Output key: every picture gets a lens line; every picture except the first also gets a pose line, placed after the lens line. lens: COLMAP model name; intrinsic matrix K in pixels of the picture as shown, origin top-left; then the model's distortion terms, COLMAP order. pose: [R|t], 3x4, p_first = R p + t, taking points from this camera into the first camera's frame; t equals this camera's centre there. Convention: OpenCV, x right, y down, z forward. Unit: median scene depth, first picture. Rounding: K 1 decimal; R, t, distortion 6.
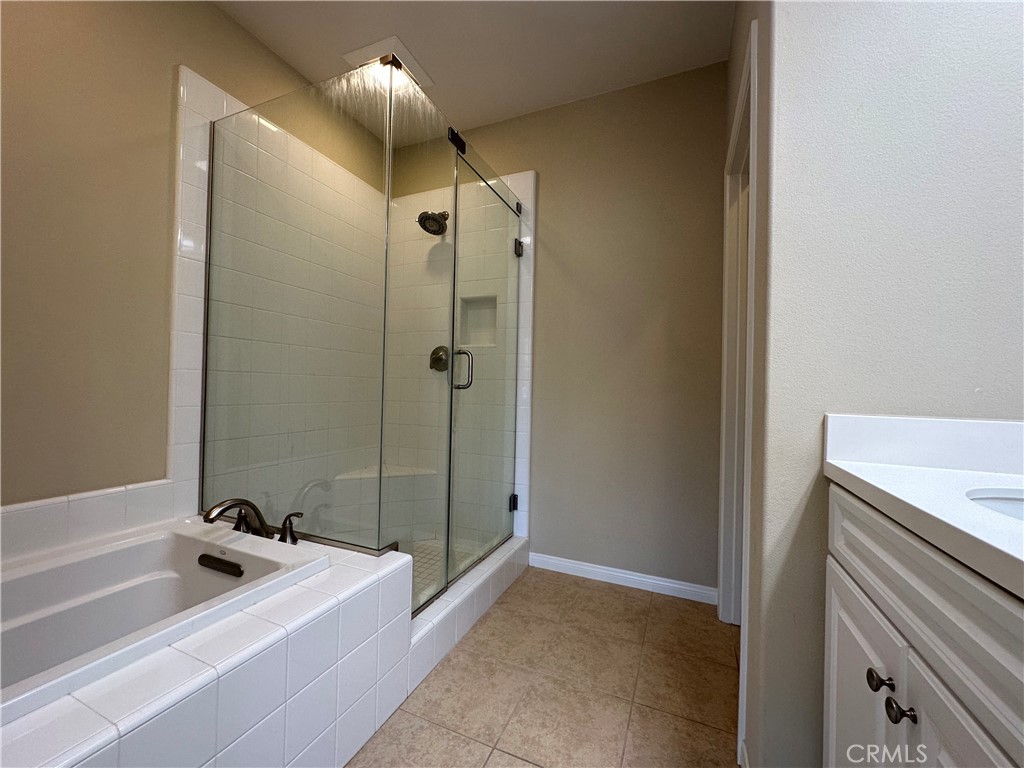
lens RADIAL K [[406.8, 0, 512.0], [0, 406.8, 384.0], [0, 0, 1]] dist [-0.001400, 0.000031]
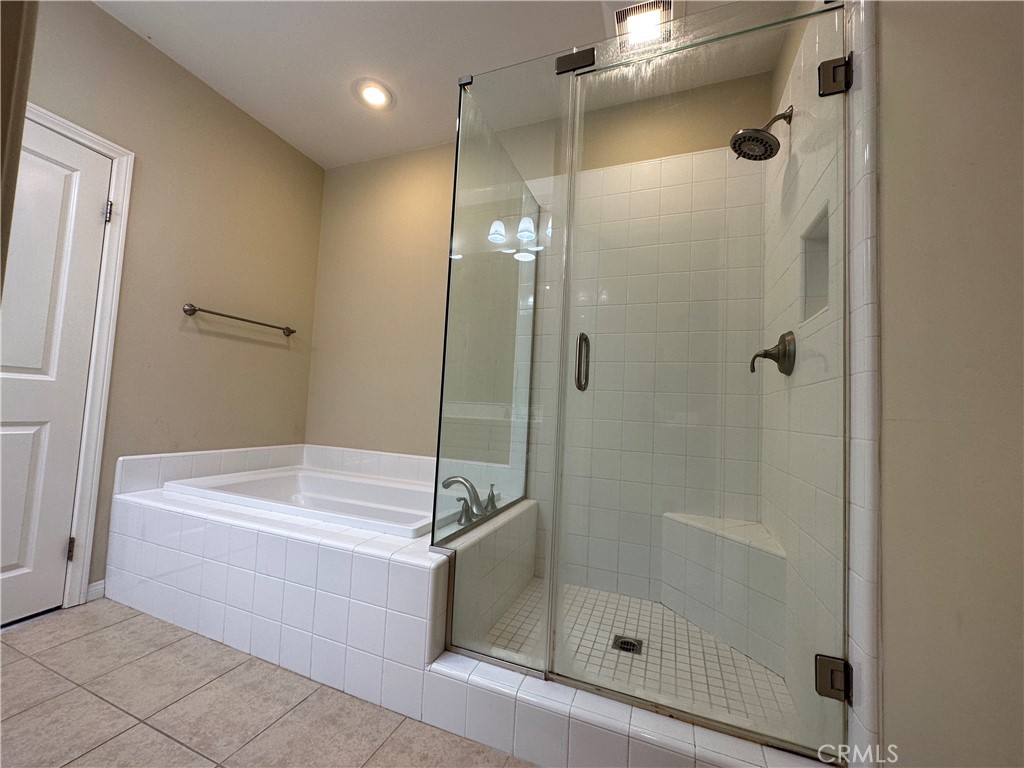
lens RADIAL K [[403.7, 0, 509.6], [0, 403.7, 387.1], [0, 0, 1]] dist [-0.000459, 0.000114]
pose [[0.027178, -0.084833, -0.996024, 0.529949], [-0.034519, 0.995719, -0.085748, 0.072628], [0.999034, 0.036712, 0.024134, 0.856701]]
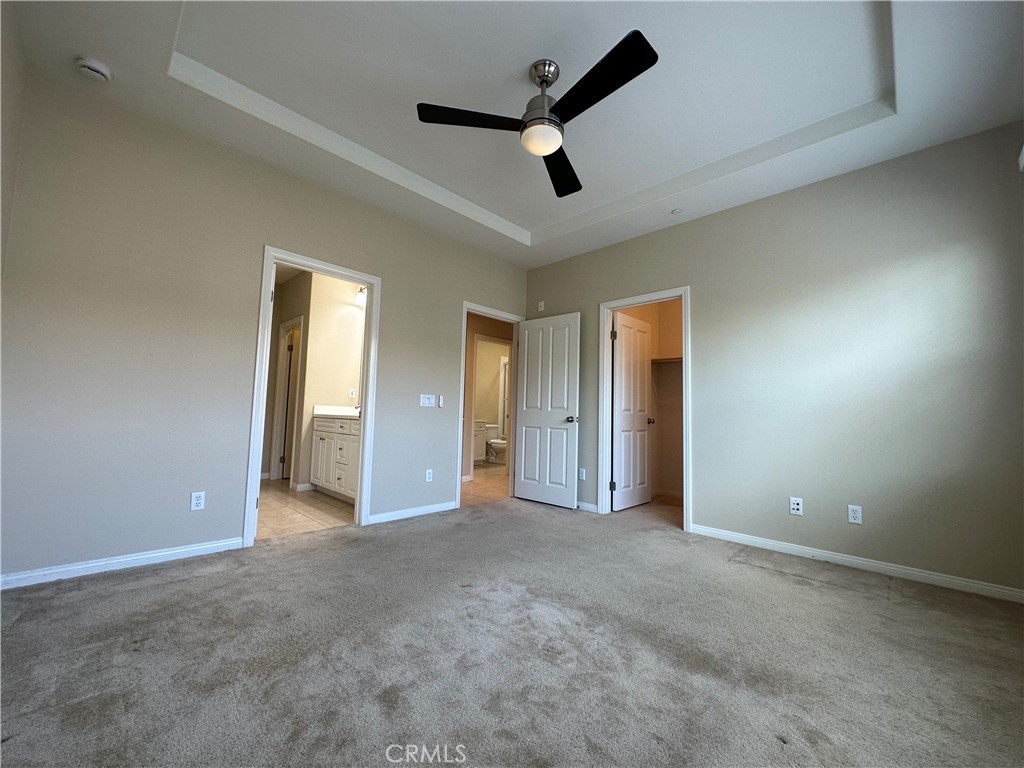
lens RADIAL K [[406.8, 0, 512.0], [0, 406.8, 384.0], [0, 0, 1]] dist [-0.001400, 0.000031]
pose [[0.364412, 0.055203, 0.929600, -1.567633], [-0.025026, 0.998461, -0.049482, -0.003926], [-0.930902, -0.005233, 0.365233, -1.622436]]
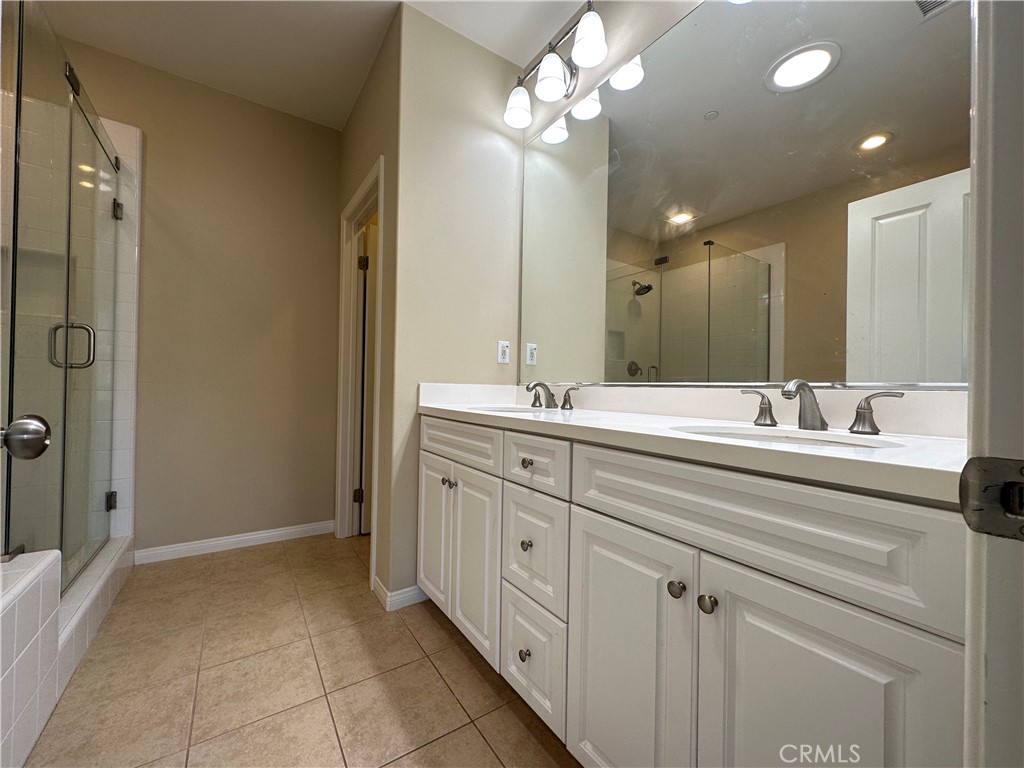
lens RADIAL K [[403.7, 0, 509.6], [0, 403.7, 387.1], [0, 0, 1]] dist [-0.000459, 0.000114]
pose [[0.538491, -0.013078, 0.842530, -0.335381], [-0.013482, 0.999618, 0.024133, 0.018119], [-0.842523, -0.024354, 0.538109, -0.234219]]
